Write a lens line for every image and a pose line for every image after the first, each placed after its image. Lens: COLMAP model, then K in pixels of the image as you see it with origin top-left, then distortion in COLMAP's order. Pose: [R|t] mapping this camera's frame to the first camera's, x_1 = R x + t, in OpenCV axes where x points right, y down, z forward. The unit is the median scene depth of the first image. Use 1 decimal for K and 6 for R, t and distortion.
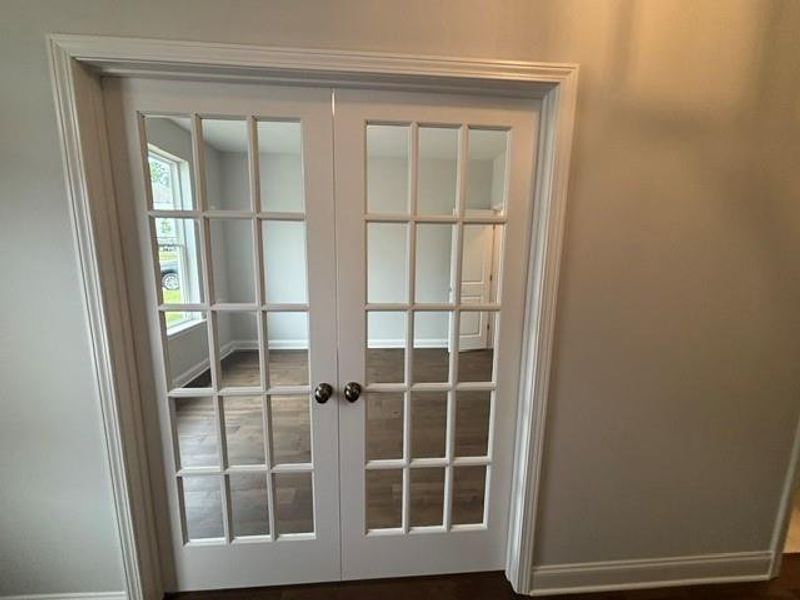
lens RADIAL K [[319.0, 0, 398.7], [0, 319.0, 301.6], [0, 0, 1]] dist [0.000191, -0.000046]
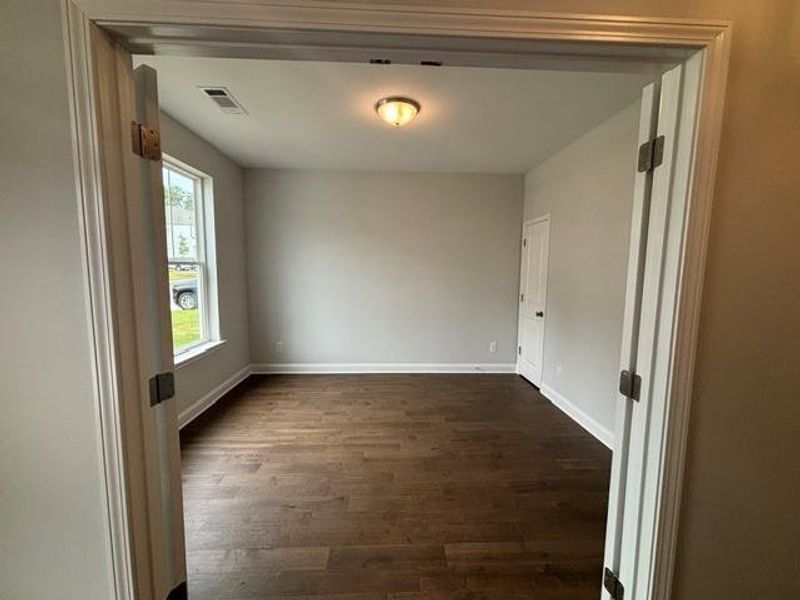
lens RADIAL K [[319.0, 0, 398.7], [0, 319.0, 301.6], [0, 0, 1]] dist [0.000191, -0.000046]
pose [[0.999510, -0.001025, -0.031293, -0.067758], [-0.000814, 0.998275, -0.058702, -0.007779], [0.031299, 0.058698, 0.997785, 0.077902]]
